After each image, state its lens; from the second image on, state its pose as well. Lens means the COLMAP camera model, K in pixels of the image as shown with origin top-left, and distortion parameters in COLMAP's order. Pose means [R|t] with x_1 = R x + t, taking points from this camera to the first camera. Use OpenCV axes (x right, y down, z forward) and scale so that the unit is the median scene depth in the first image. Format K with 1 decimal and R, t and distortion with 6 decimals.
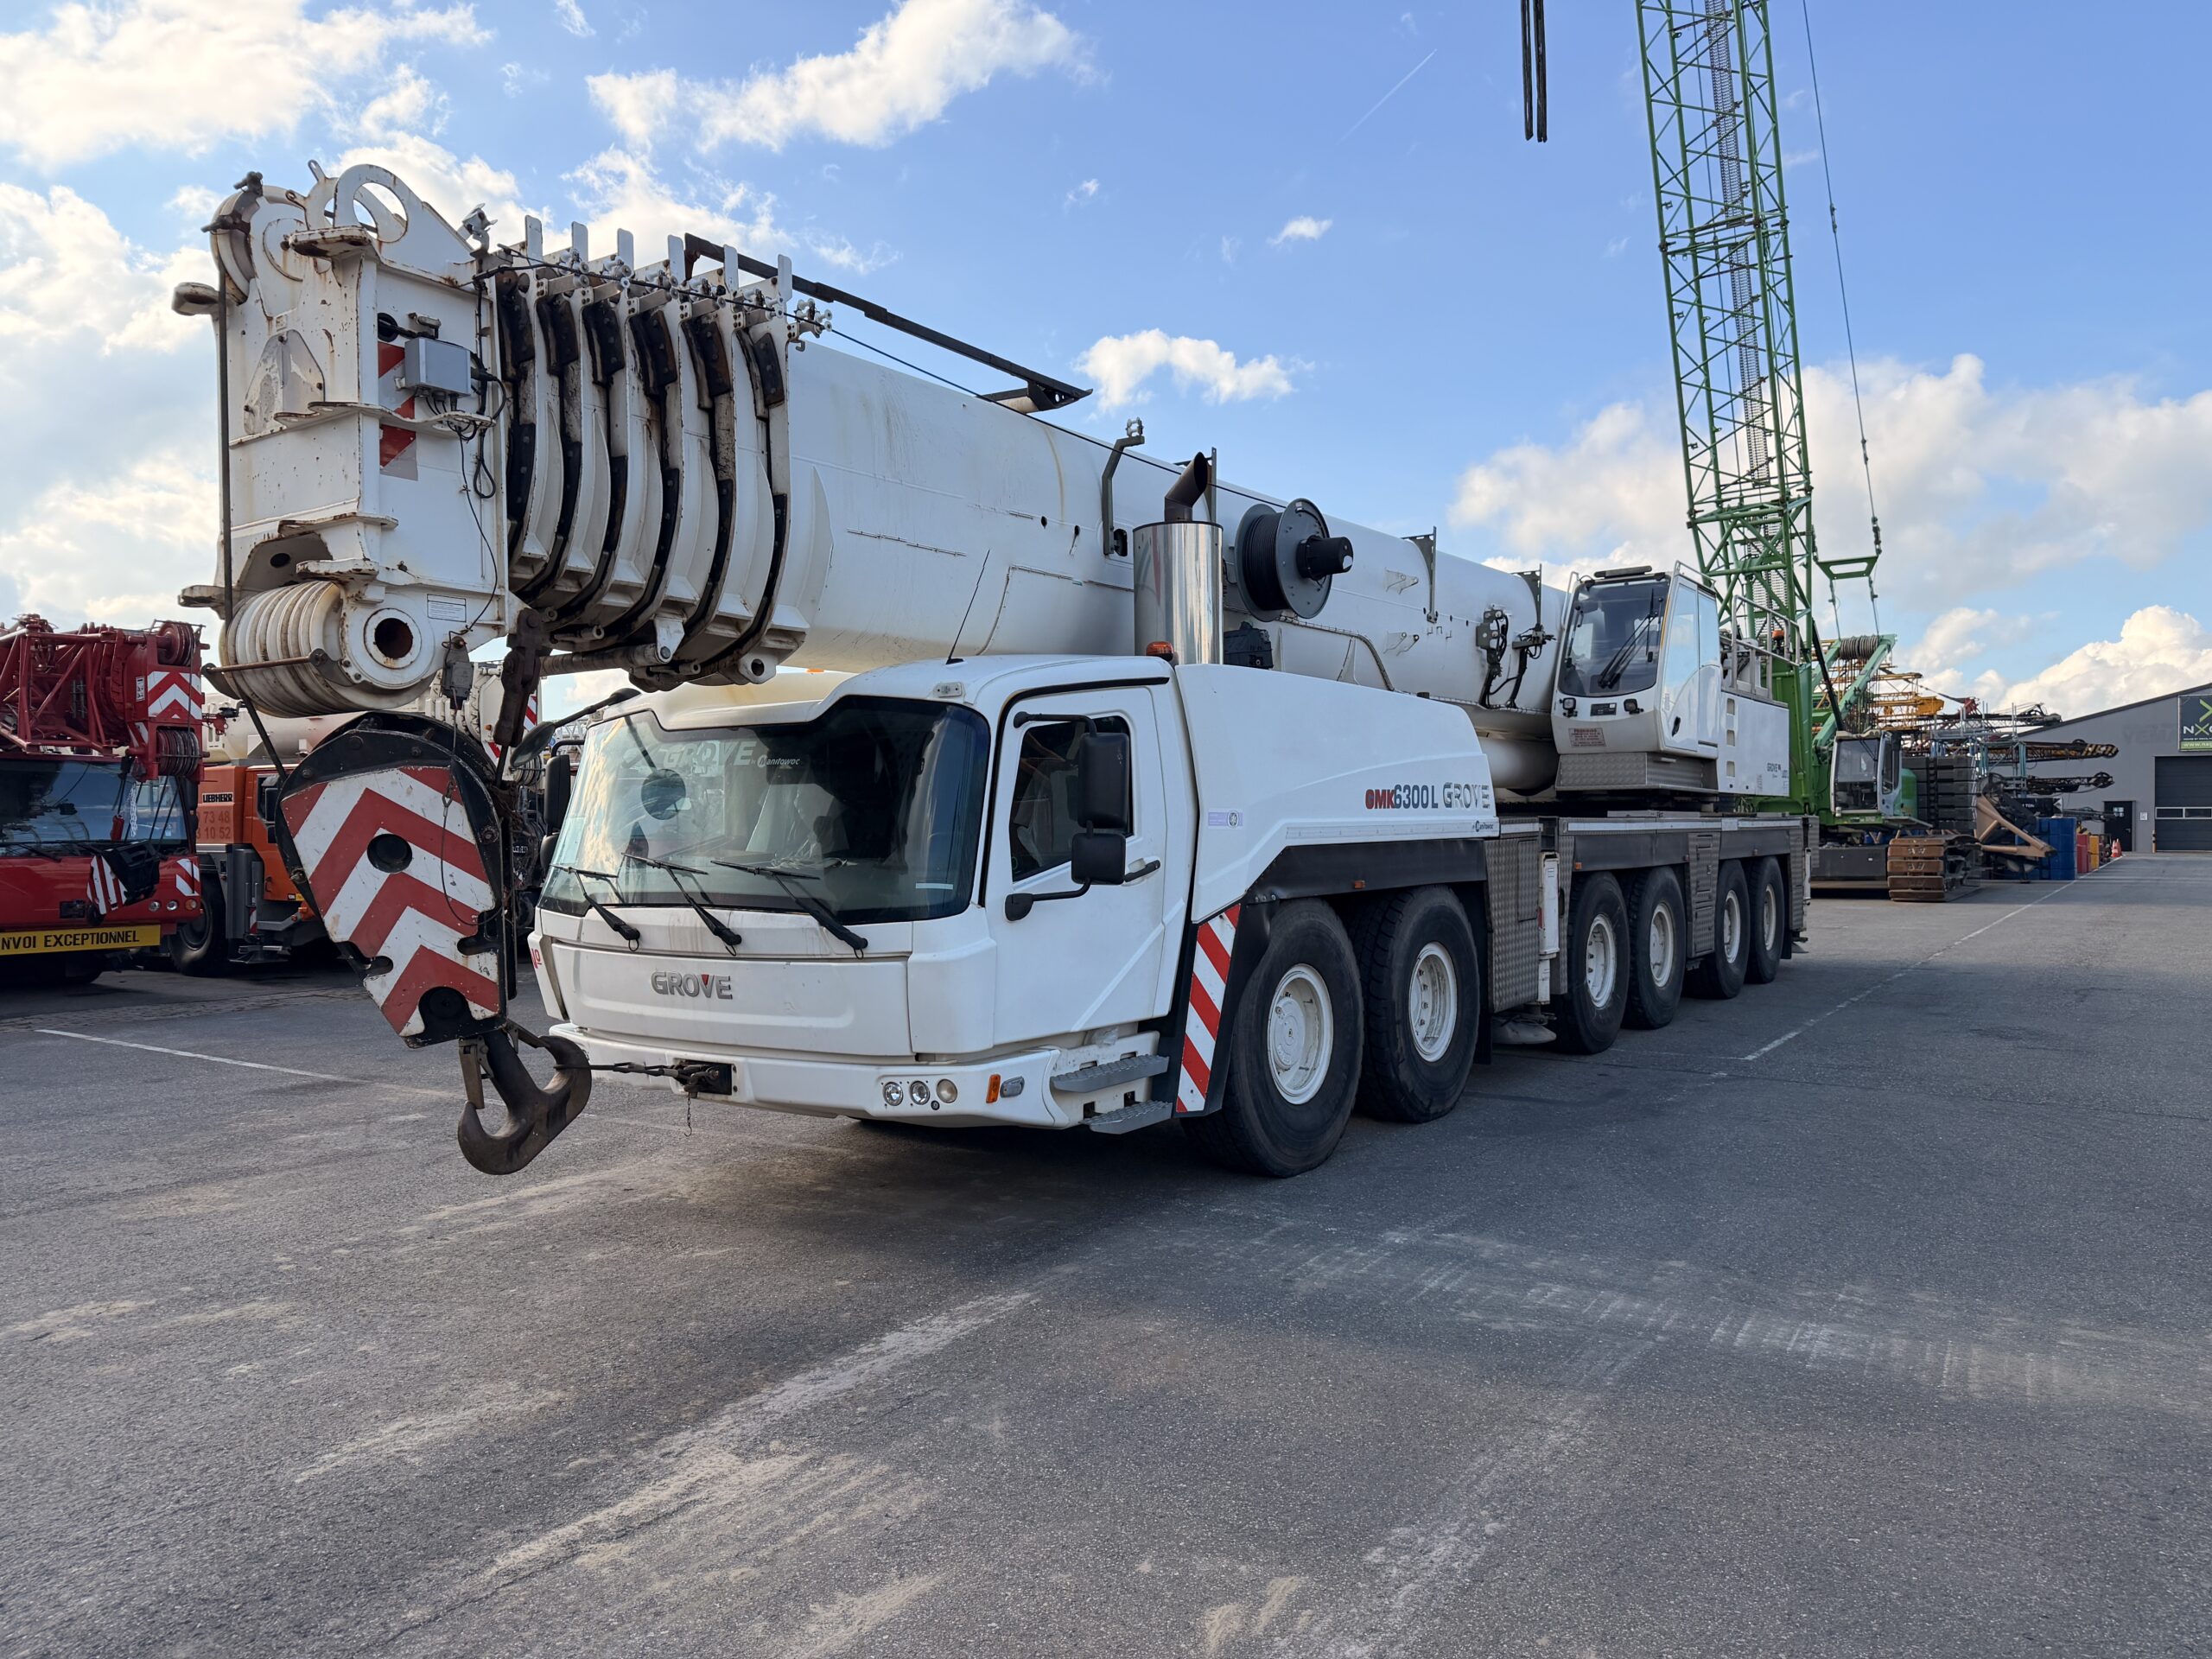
lens RADIAL K [[1534.8, 0, 1136.4], [0, 1534.8, 855.9], [0, 0, 1]] dist [0.069632, -0.106089]
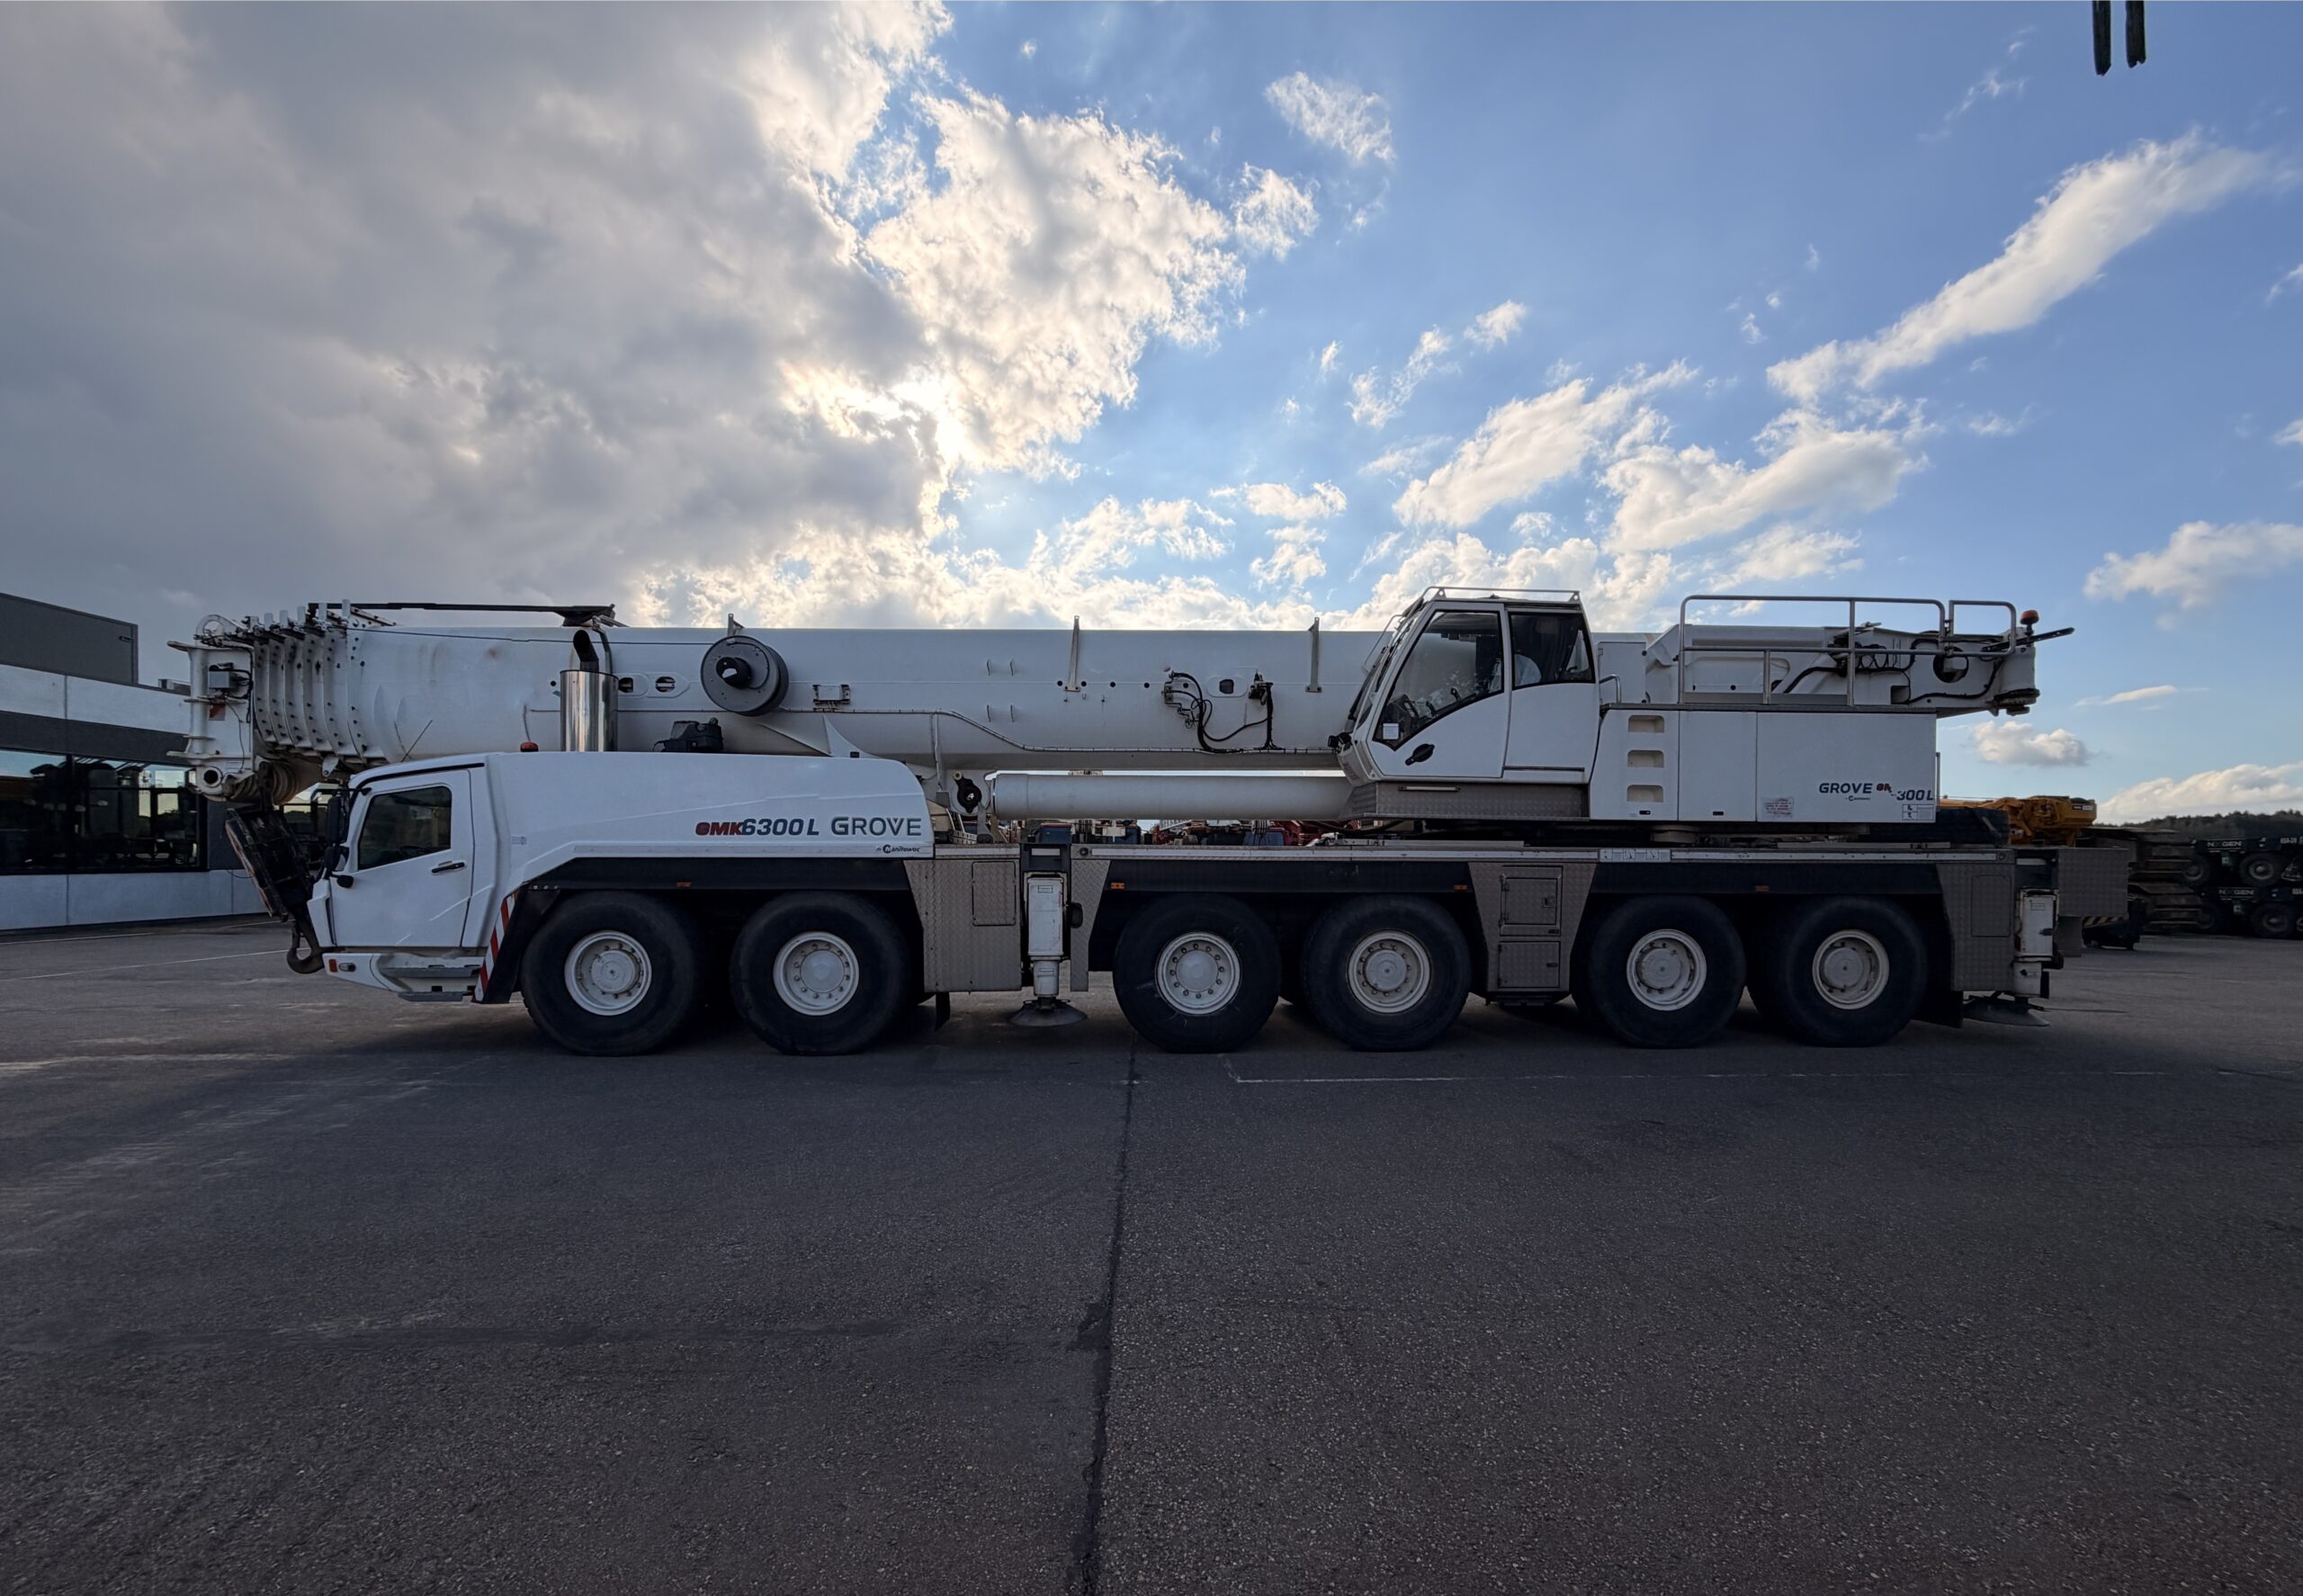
lens RADIAL K [[915.9, 0, 1149.6], [0, 915.9, 877.7], [0, 0, 1]] dist [-0.000347, 0.000024]
pose [[0.611146, 0.024882, -0.791127, 1.756847], [-0.025367, 0.999608, 0.011844, -0.016137], [0.791112, 0.012830, 0.611537, 1.219487]]
